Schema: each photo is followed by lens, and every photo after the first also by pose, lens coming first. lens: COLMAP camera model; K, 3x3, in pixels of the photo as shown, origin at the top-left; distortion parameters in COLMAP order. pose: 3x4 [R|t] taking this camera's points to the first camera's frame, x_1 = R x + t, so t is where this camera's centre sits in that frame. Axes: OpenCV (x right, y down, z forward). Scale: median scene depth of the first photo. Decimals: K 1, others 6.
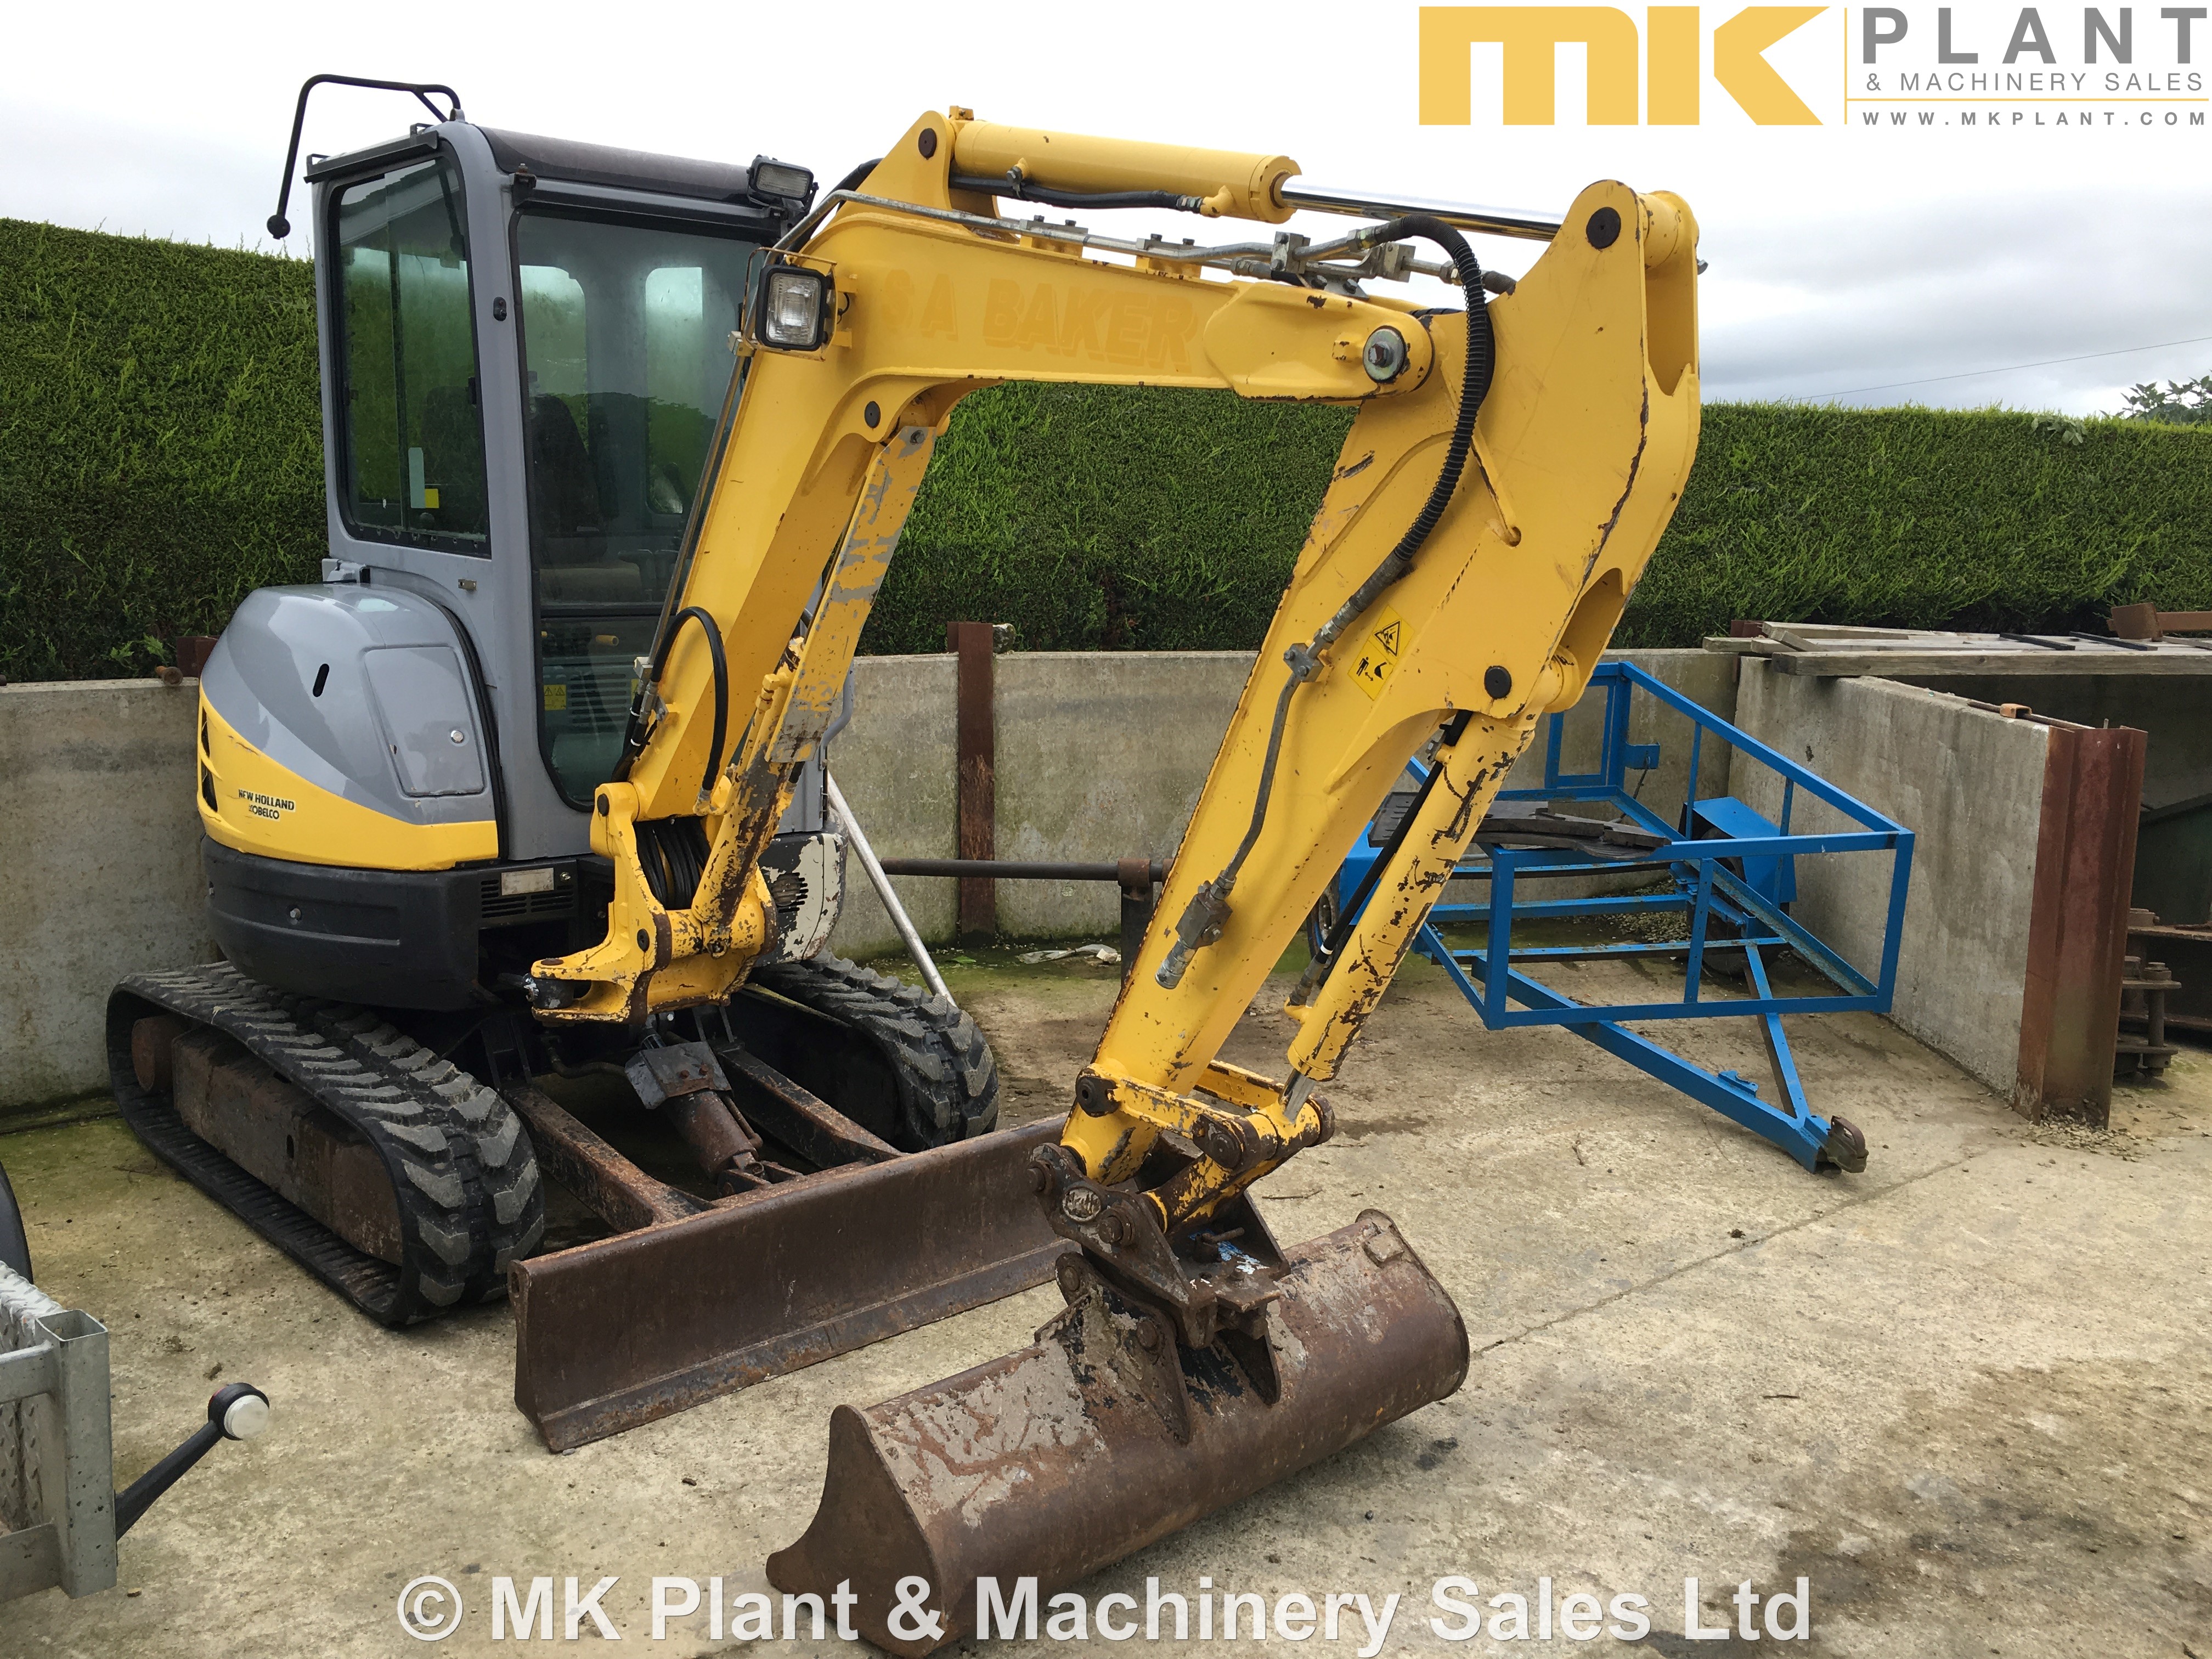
lens RADIAL K [[1891.2, 0, 1104.9], [0, 1891.2, 818.0], [0, 0, 1]] dist [0.034645, -0.047864]
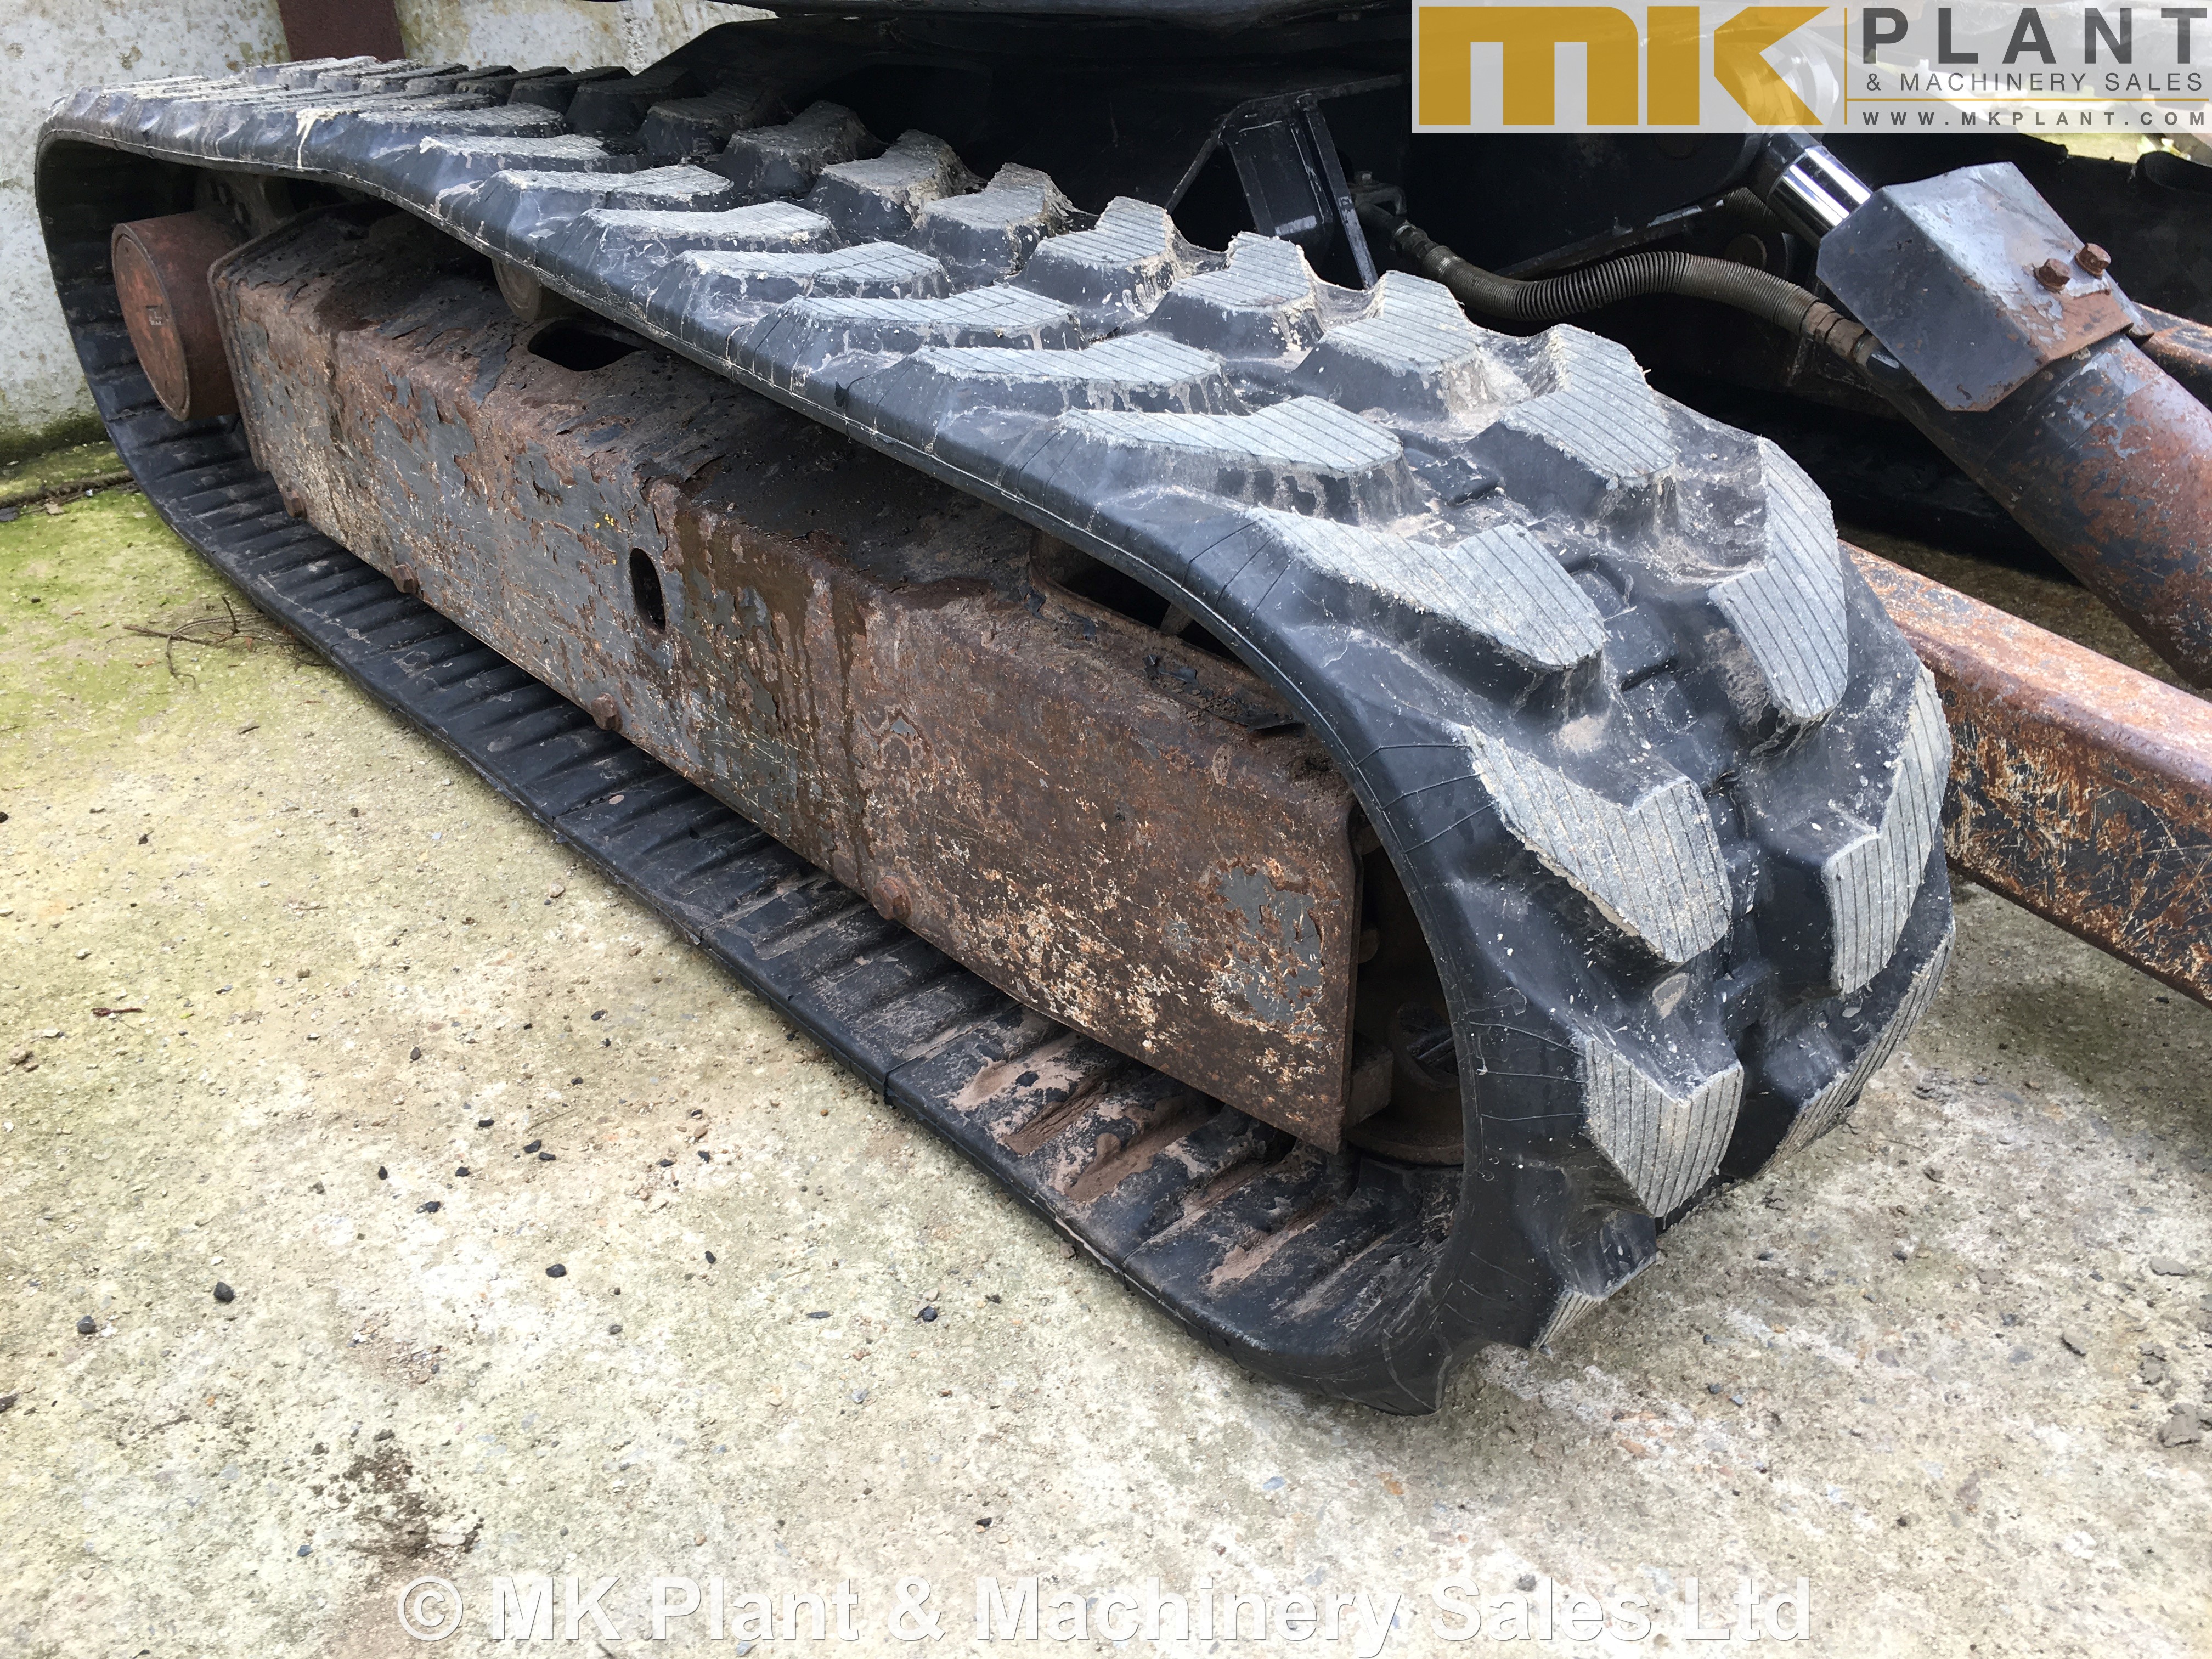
lens RADIAL K [[1891.2, 0, 1114.5], [0, 1891.2, 833.5], [0, 0, 1]] dist [0.034645, -0.047864]
pose [[0.997595, -0.021922, -0.065755, -0.341945], [0.043805, 0.934595, 0.353007, 0.110184], [0.053715, -0.355038, 0.933307, 0.727900]]
